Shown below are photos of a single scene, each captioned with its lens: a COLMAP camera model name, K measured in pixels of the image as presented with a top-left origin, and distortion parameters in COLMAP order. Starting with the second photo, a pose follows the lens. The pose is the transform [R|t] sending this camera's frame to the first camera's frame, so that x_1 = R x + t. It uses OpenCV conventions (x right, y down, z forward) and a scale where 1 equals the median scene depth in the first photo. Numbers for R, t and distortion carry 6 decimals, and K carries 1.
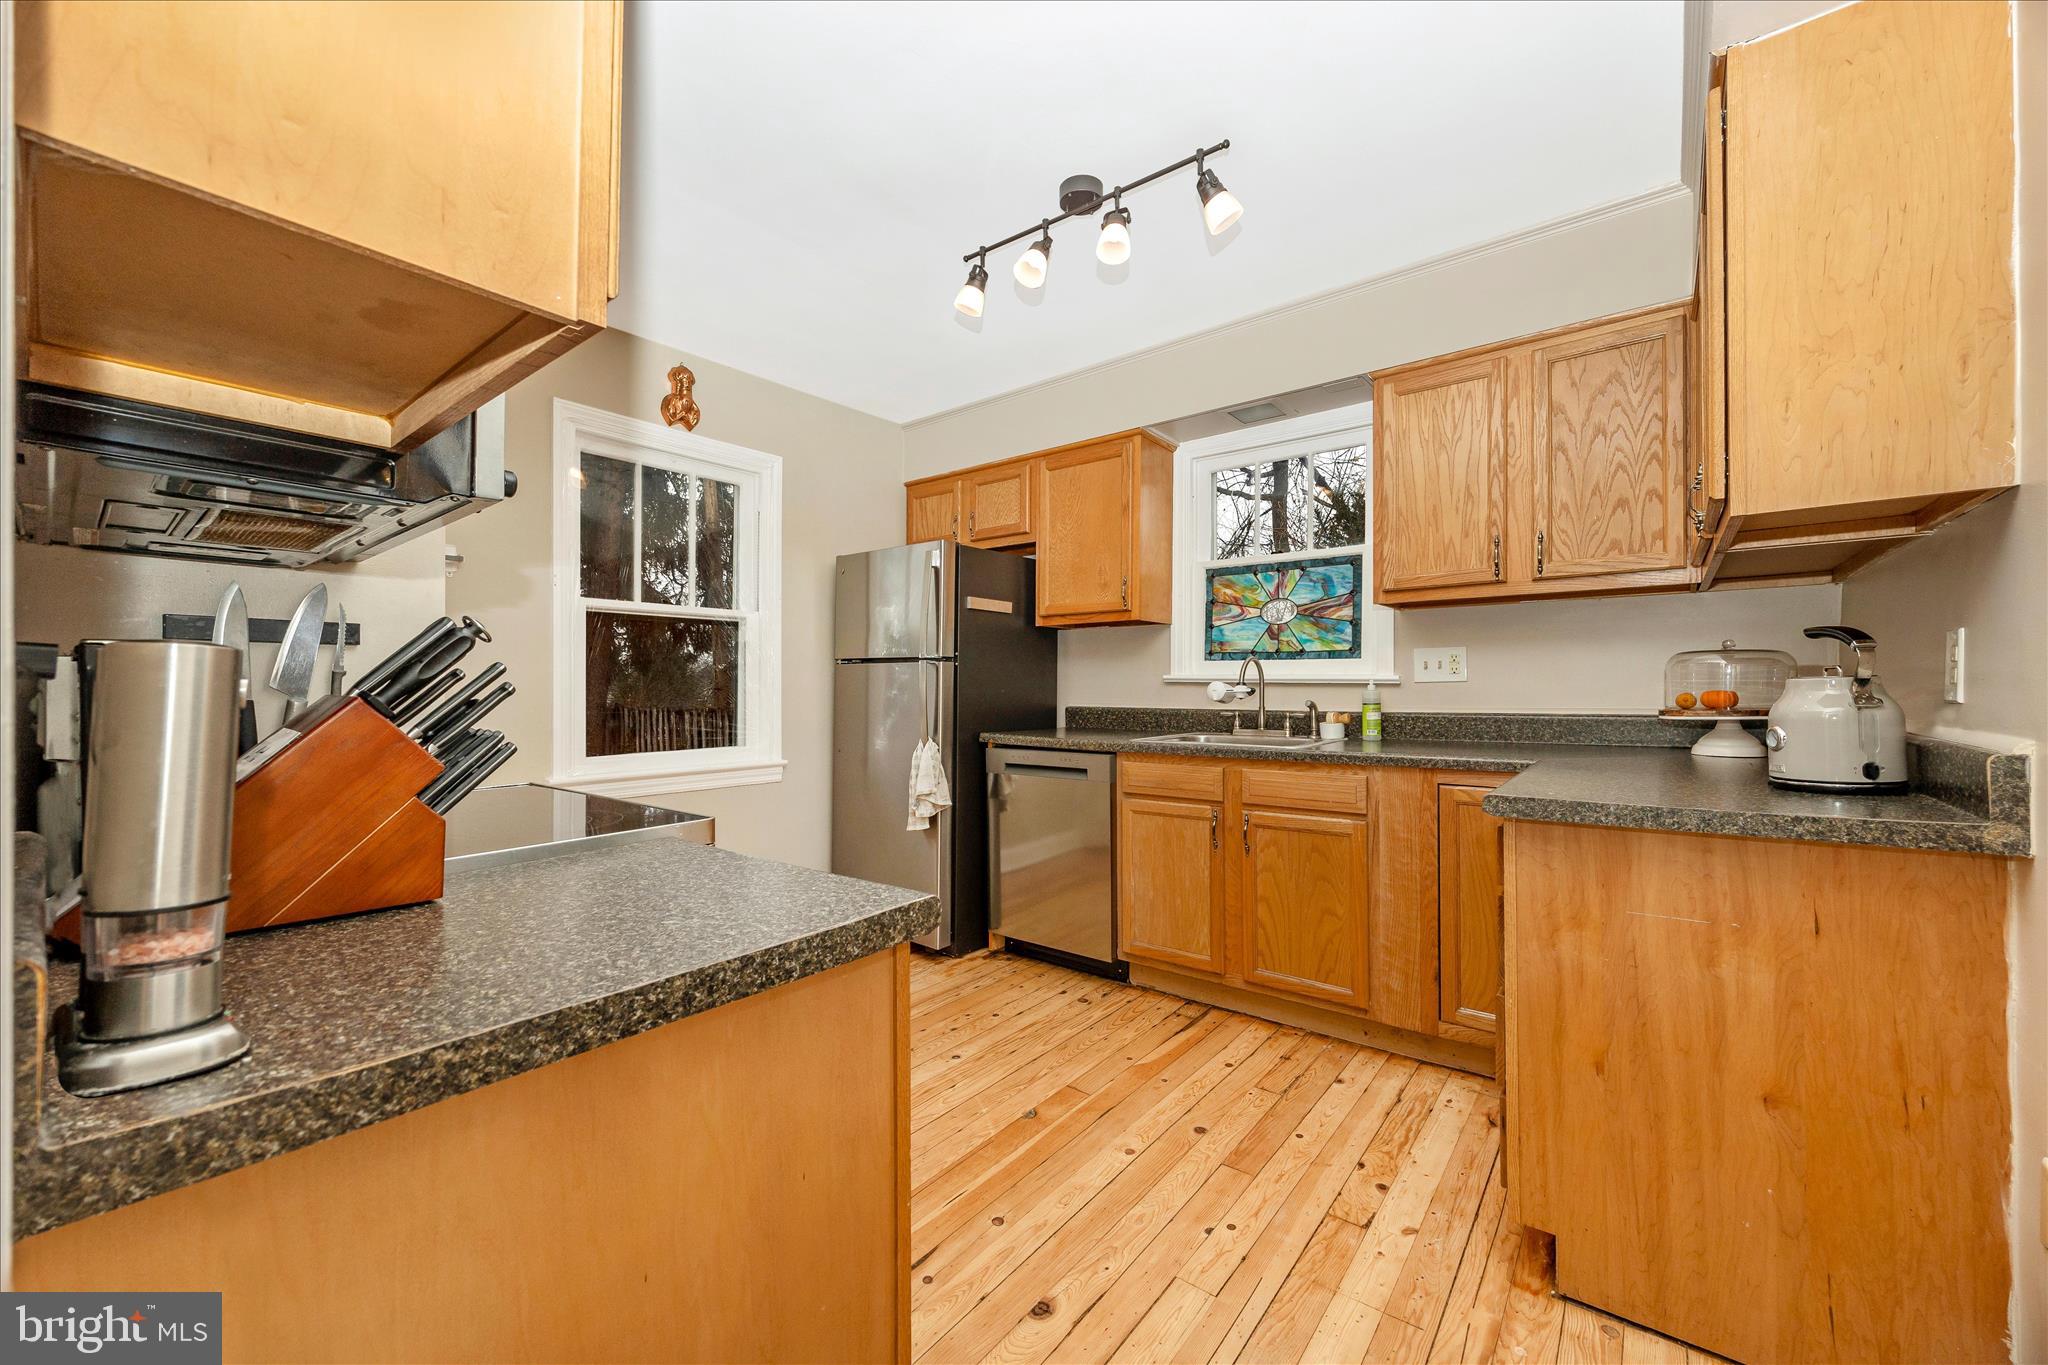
lens RADIAL K [[775.2, 0, 1037.1], [0, 775.2, 688.4], [0, 0, 1]] dist [-0.005113, -0.000098]
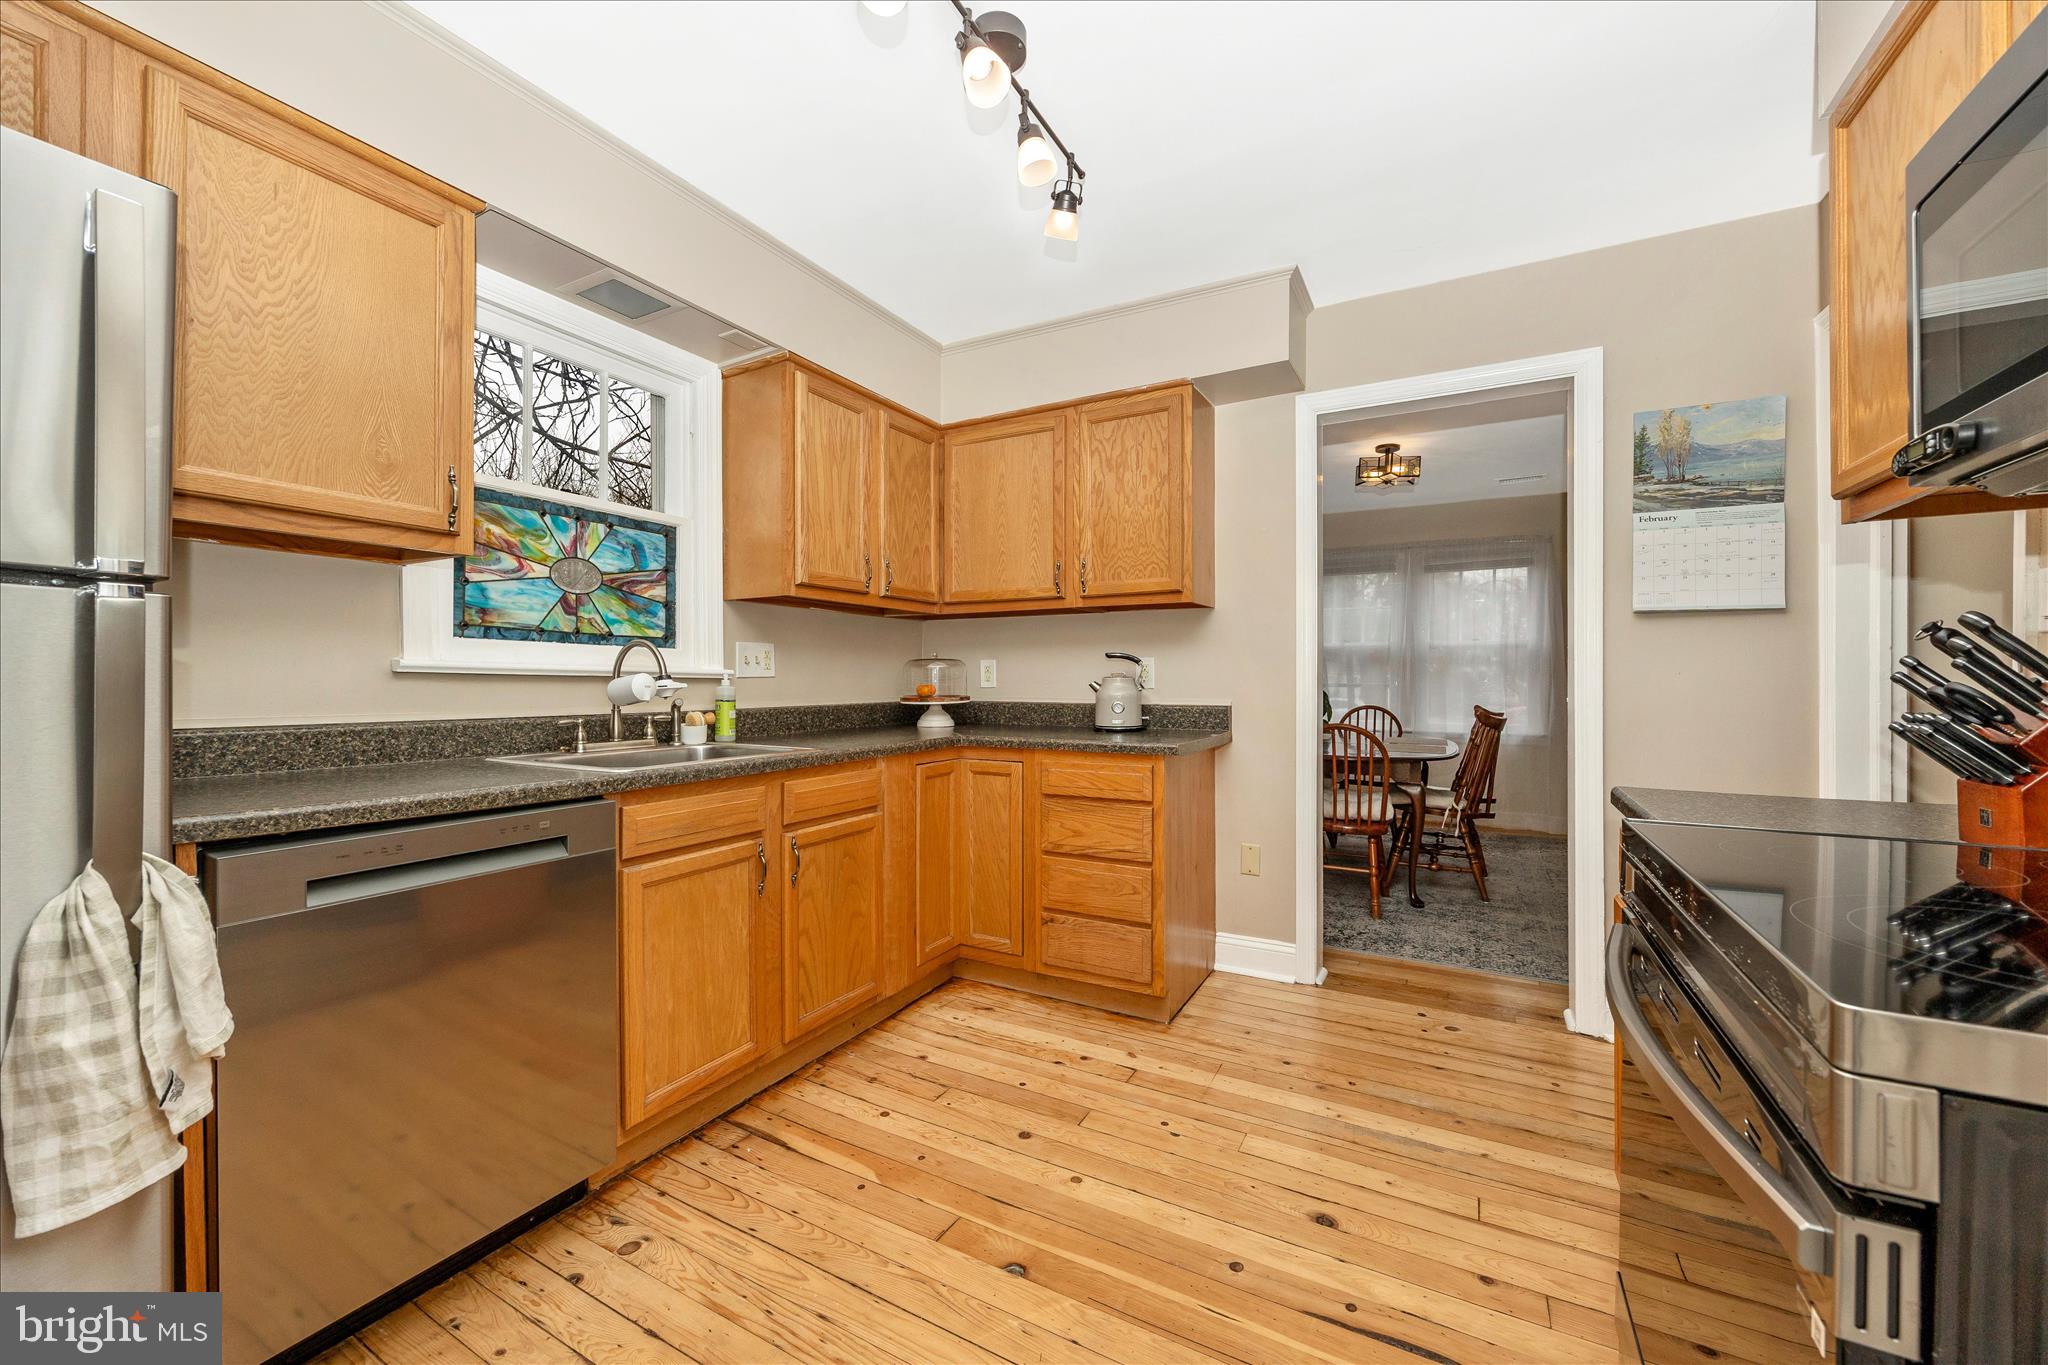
lens RADIAL K [[797.5, 0, 1016.2], [0, 797.5, 689.0], [0, 0, 1]] dist [-0.006537, -0.000278]
pose [[-0.155605, -0.004593, 0.987809, -0.515749], [0.005649, 0.999969, 0.005539, 0.003262], [-0.987803, 0.006442, -0.155574, 0.776763]]
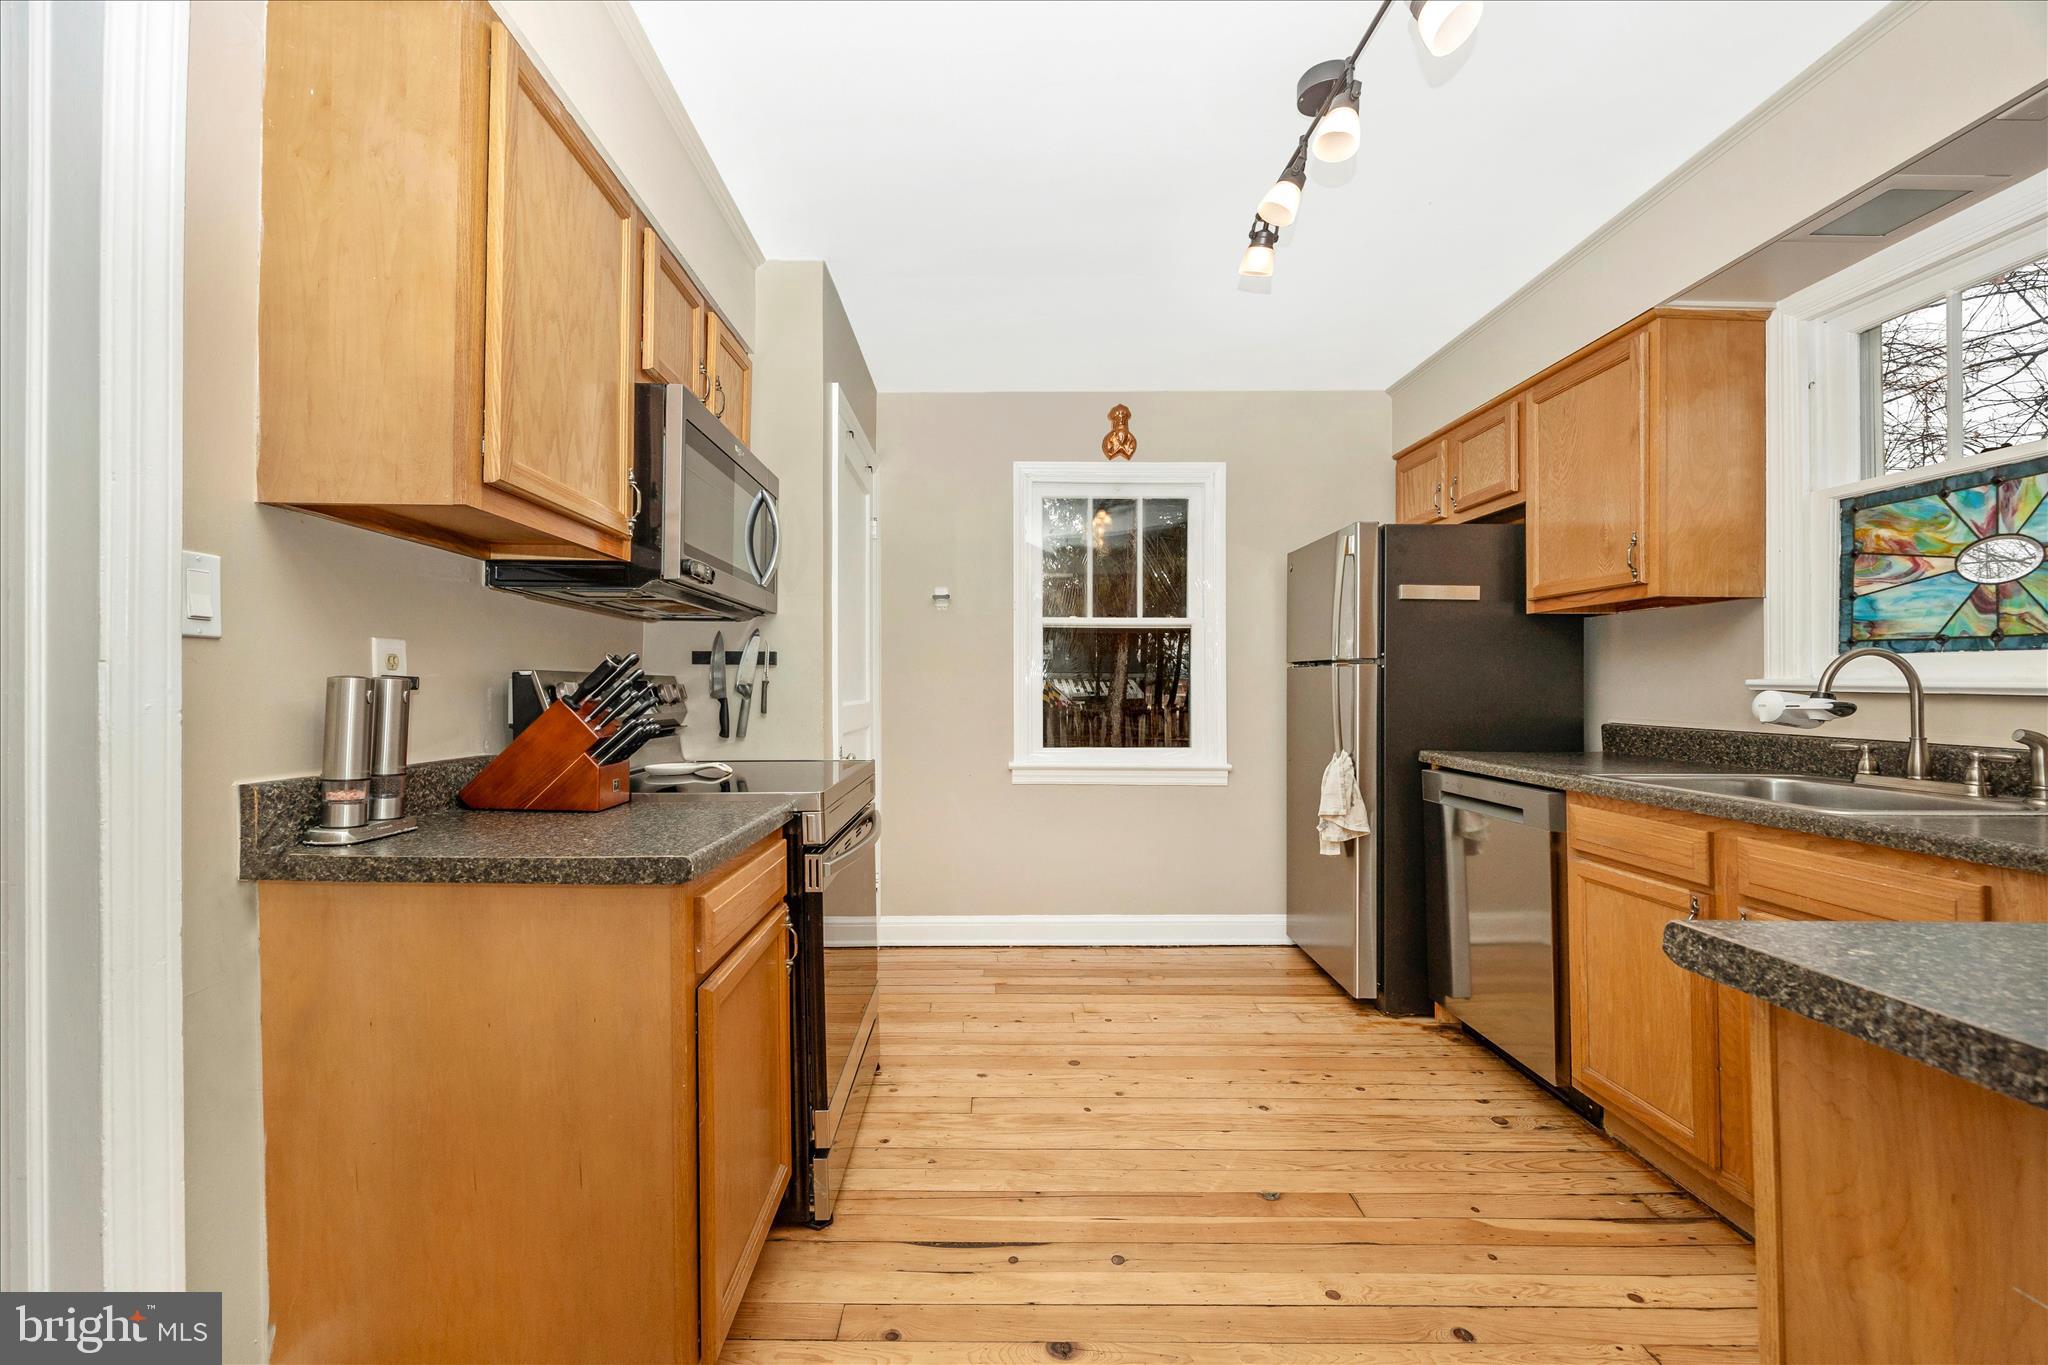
lens RADIAL K [[797.5, 0, 1016.2], [0, 797.5, 689.0], [0, 0, 1]] dist [-0.006537, -0.000278]
pose [[0.631362, 0.008473, -0.775442, 0.334128], [-0.009169, 0.999952, 0.003461, -0.006963], [0.775434, 0.004925, 0.631410, 0.153906]]
